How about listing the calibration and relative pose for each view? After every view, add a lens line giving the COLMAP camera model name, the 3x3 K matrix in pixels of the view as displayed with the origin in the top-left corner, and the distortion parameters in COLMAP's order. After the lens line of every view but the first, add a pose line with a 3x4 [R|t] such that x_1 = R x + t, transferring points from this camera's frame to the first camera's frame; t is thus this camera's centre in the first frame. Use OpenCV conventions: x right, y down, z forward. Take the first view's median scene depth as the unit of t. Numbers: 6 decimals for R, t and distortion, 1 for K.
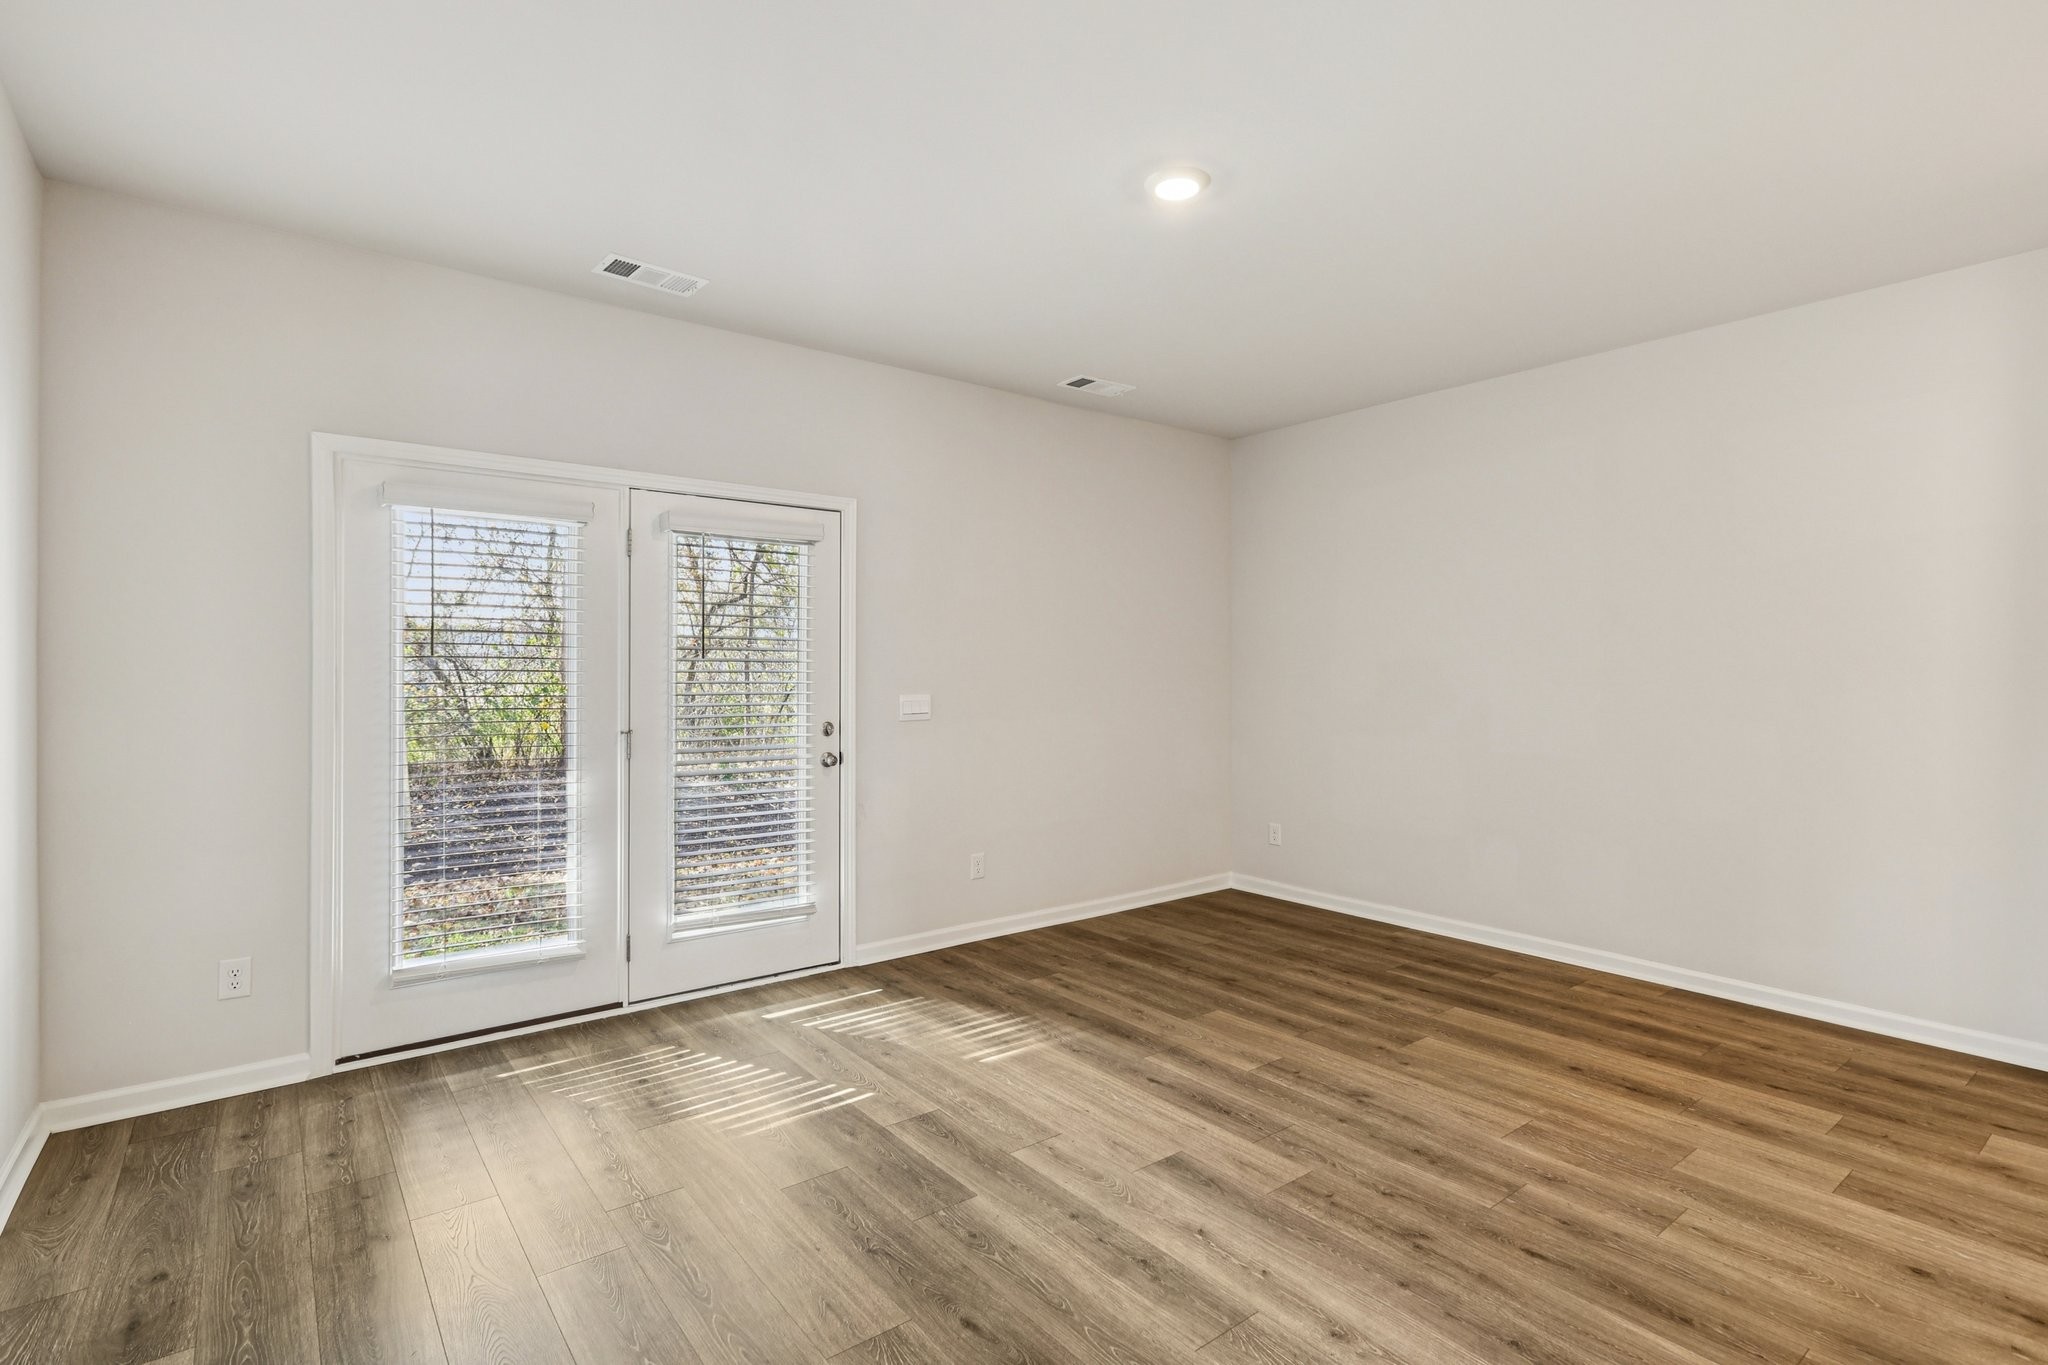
lens RADIAL K [[967.5, 0, 1045.4], [0, 967.5, 669.0], [0, 0, 1]] dist [0.004005, -0.000281]
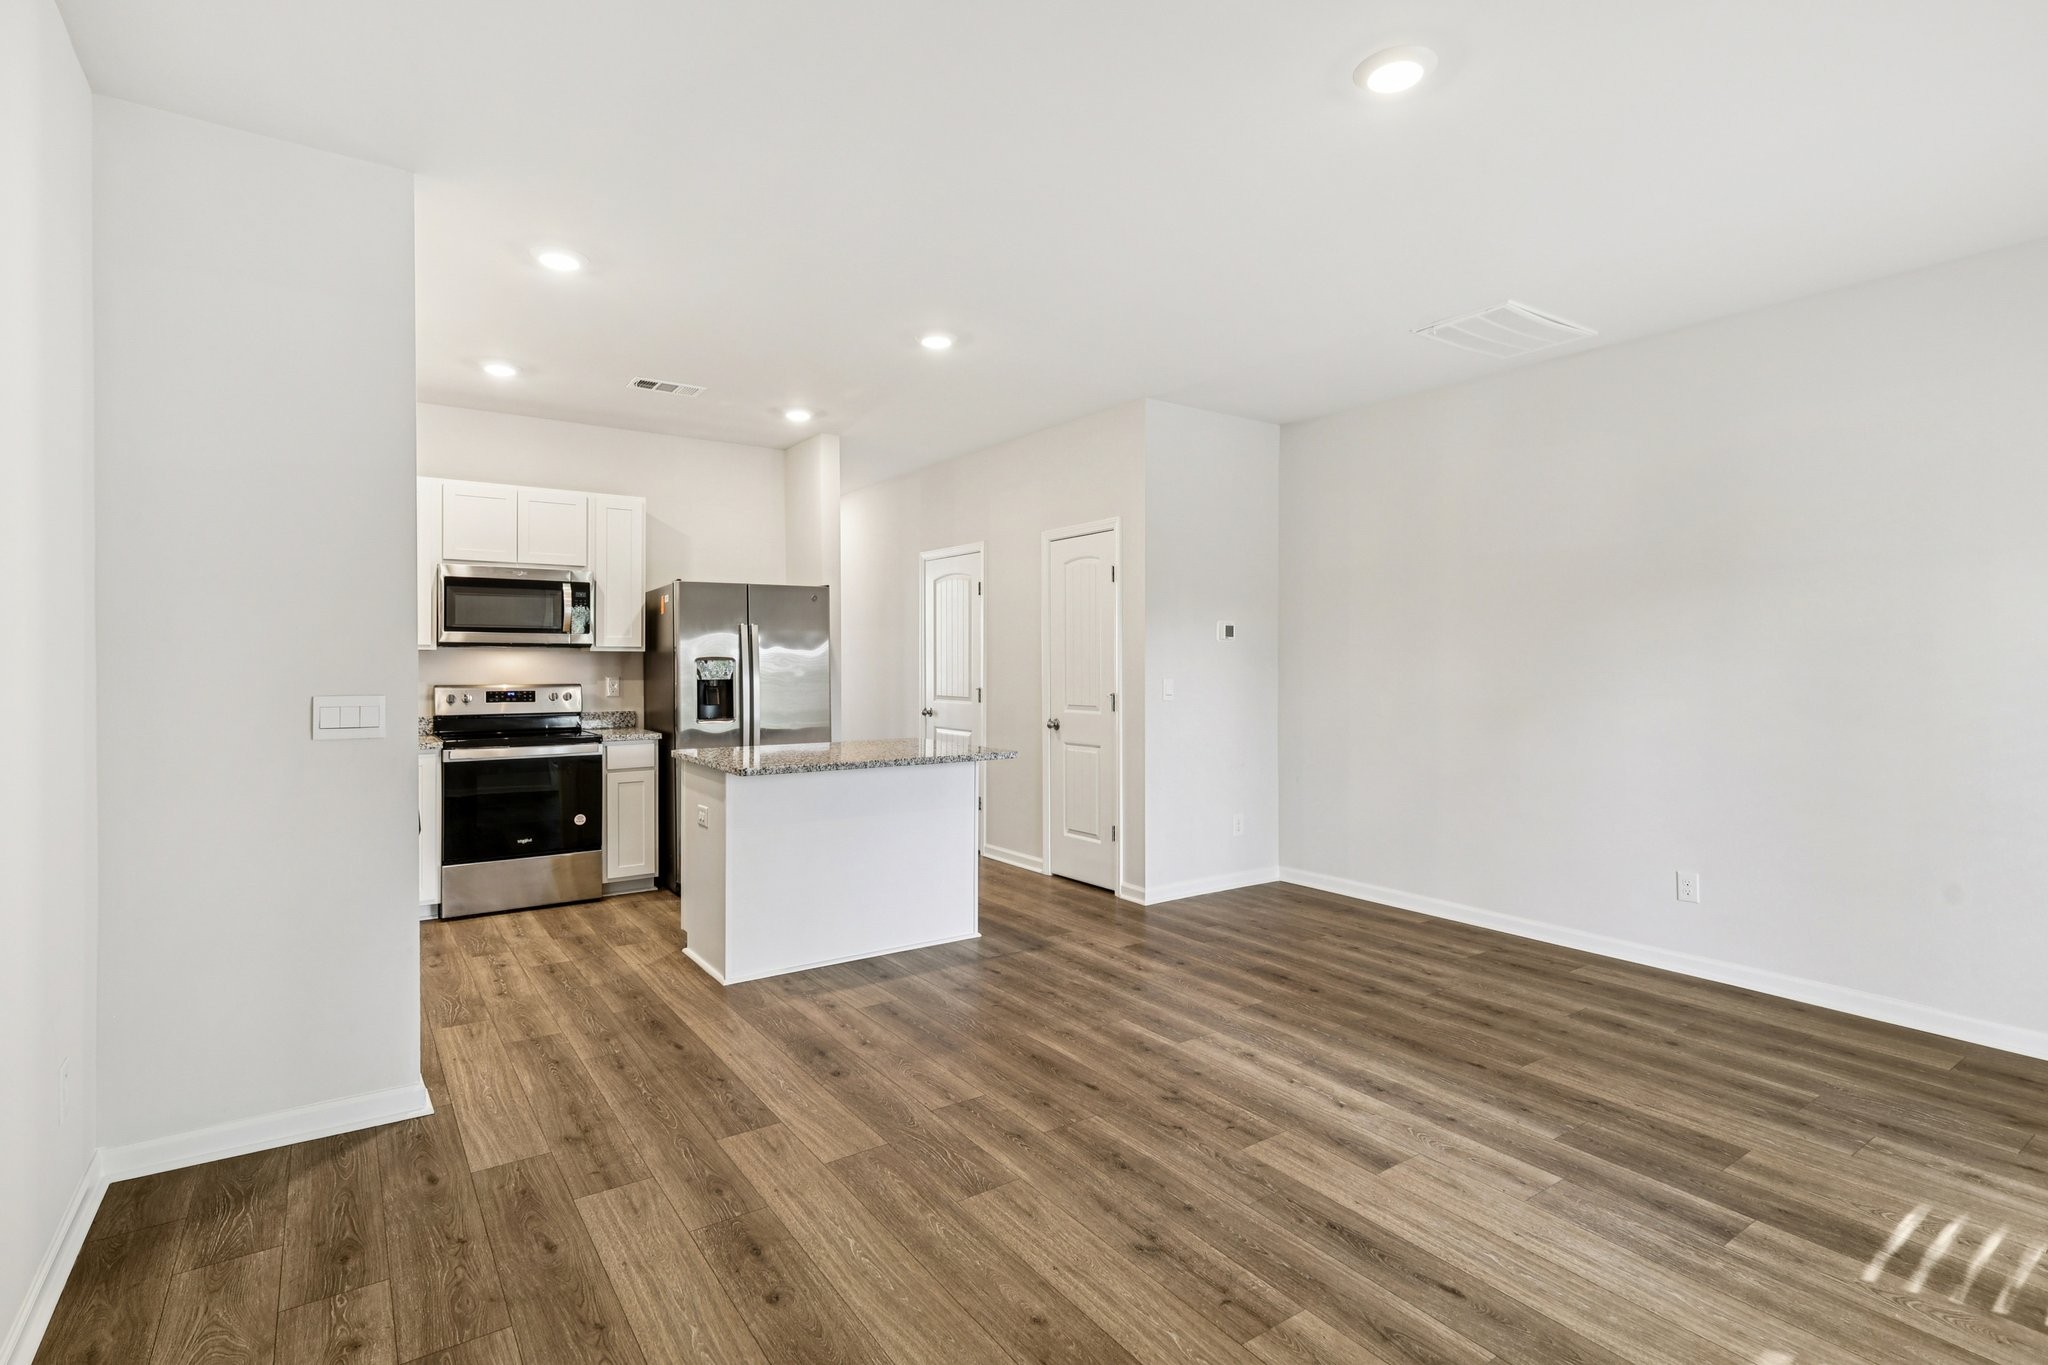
lens RADIAL K [[967.5, 0, 1022.2], [0, 967.5, 673.2], [0, 0, 1]] dist [0.004005, -0.000281]
pose [[-0.997290, -0.000094, 0.073576, 0.419529], [0.000551, 0.999962, 0.008735, 0.003207], [-0.073574, 0.008752, -0.997251, 1.984658]]
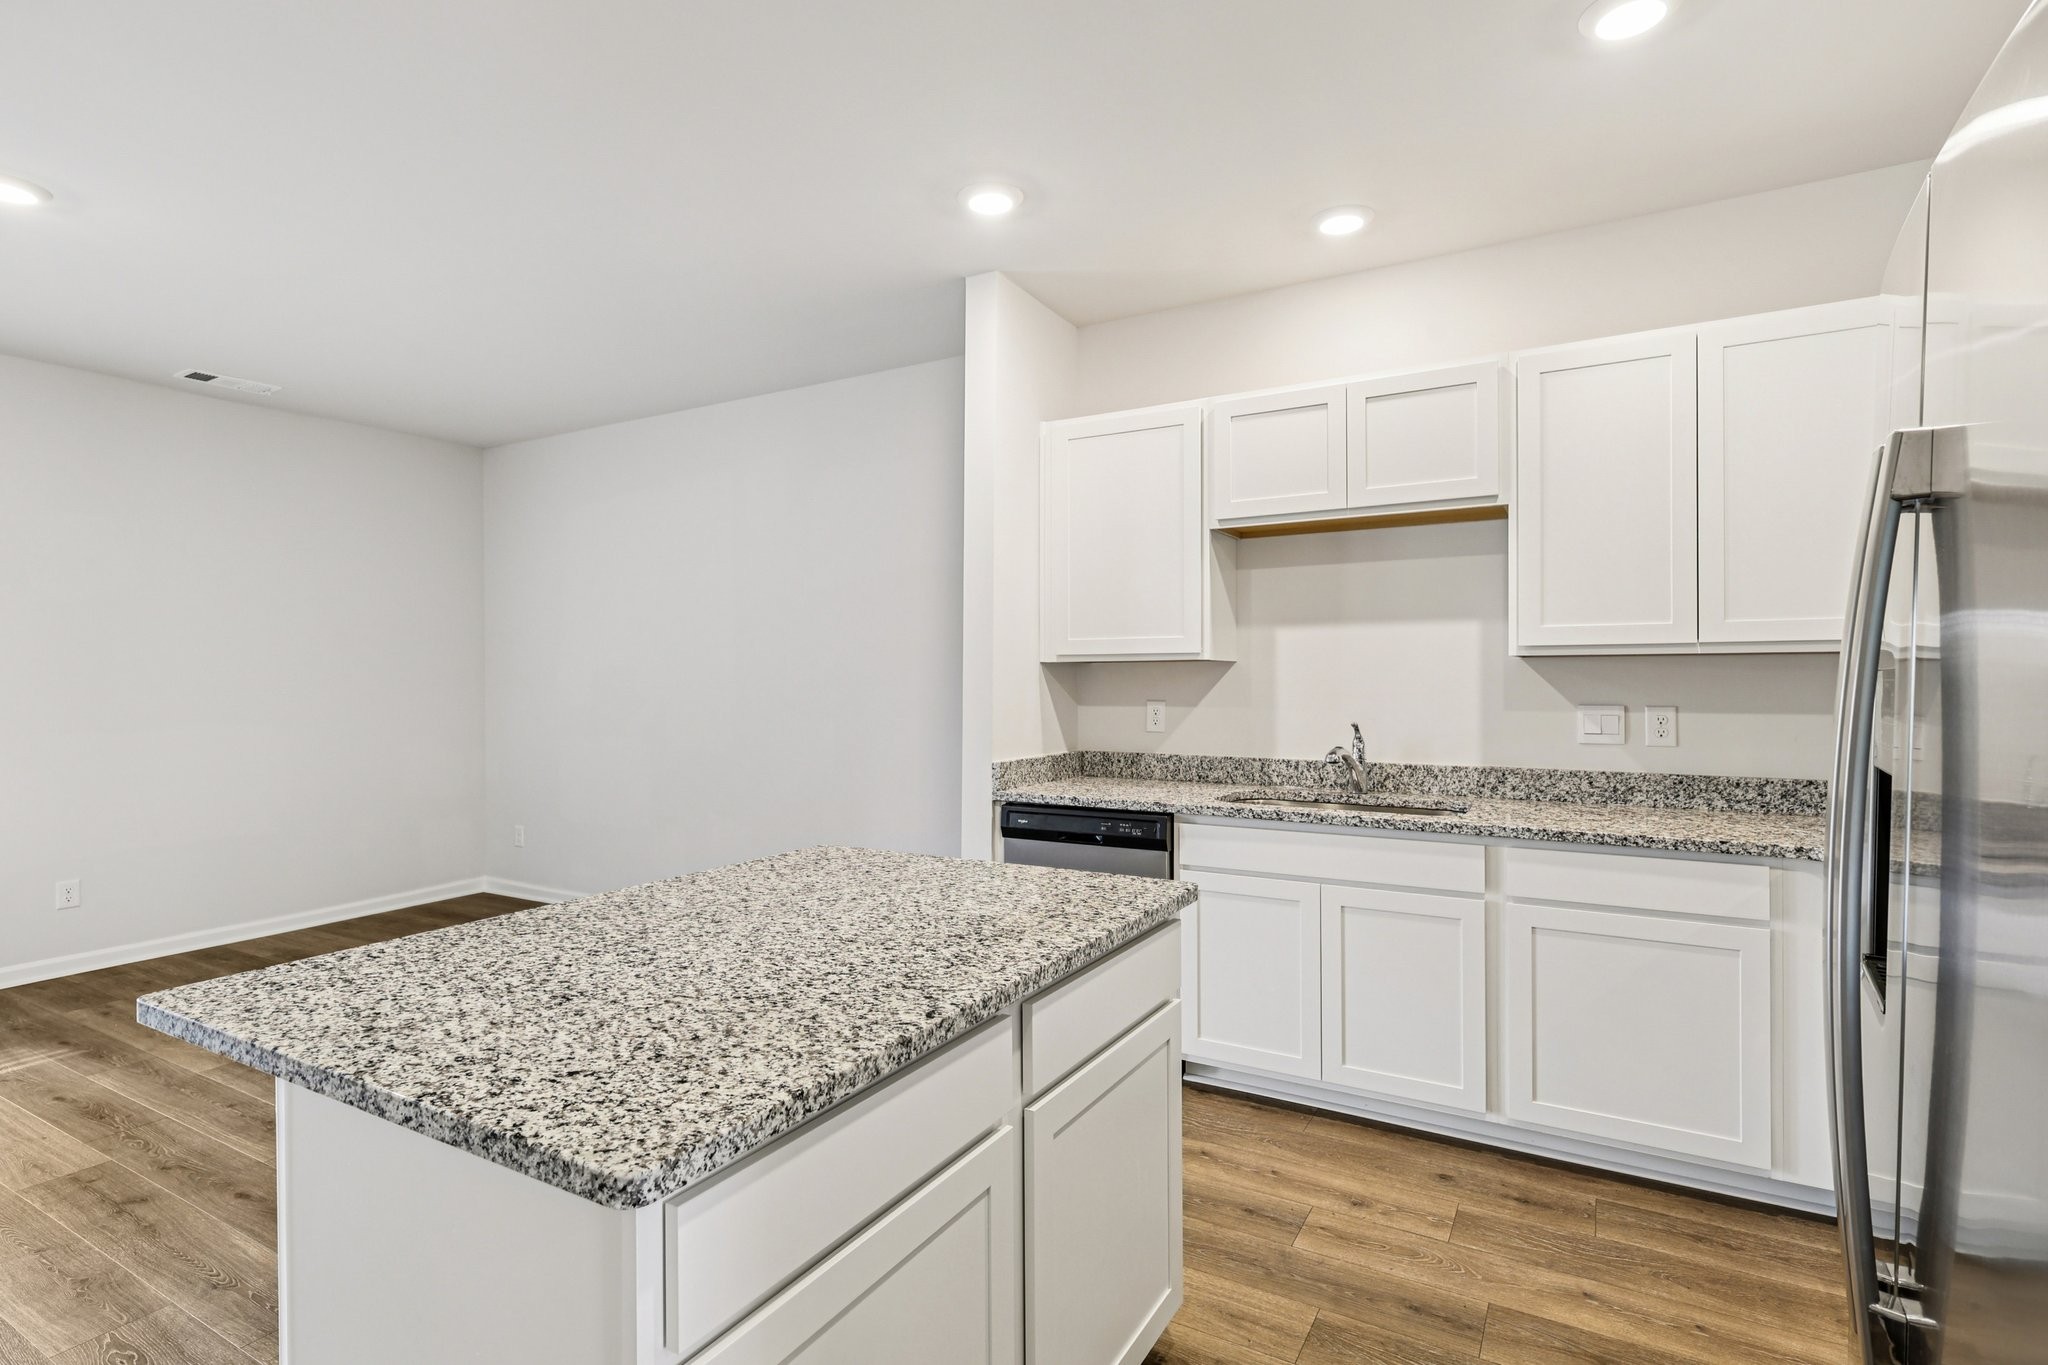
lens RADIAL K [[967.5, 0, 1031.3], [0, 967.5, 674.2], [0, 0, 1]] dist [0.004005, -0.000281]
pose [[0.928363, -0.003601, 0.371658, 0.788248], [0.002388, 0.999990, 0.003725, -0.008703], [-0.371668, -0.002571, 0.928362, -0.337054]]
